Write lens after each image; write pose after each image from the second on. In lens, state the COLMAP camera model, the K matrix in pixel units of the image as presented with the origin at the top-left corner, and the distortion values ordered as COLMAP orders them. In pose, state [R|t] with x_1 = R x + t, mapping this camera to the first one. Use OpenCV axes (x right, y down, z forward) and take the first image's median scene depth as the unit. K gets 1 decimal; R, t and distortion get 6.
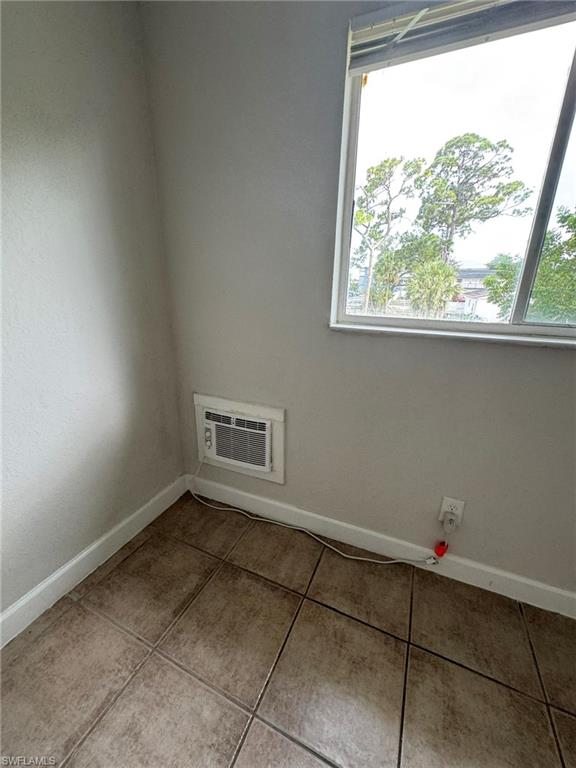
lens RADIAL K [[307.4, 0, 287.9], [0, 307.4, 383.0], [0, 0, 1]] dist [-0.001733, -0.000281]
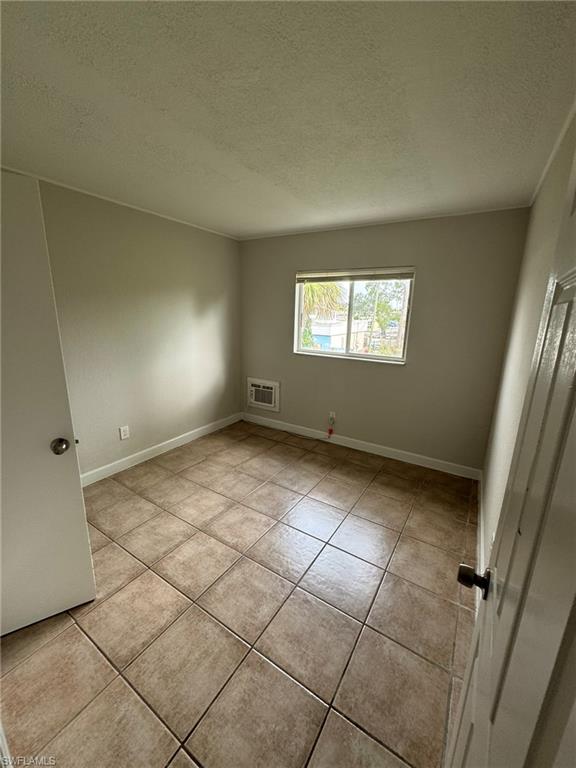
lens RADIAL K [[307.4, 0, 283.8], [0, 307.4, 386.9], [0, 0, 1]] dist [-0.001733, -0.000281]
pose [[0.988480, 0.045027, -0.144495, 0.416331], [-0.057225, 0.995038, -0.081397, 0.343233], [0.140113, 0.088728, 0.986152, -1.669491]]
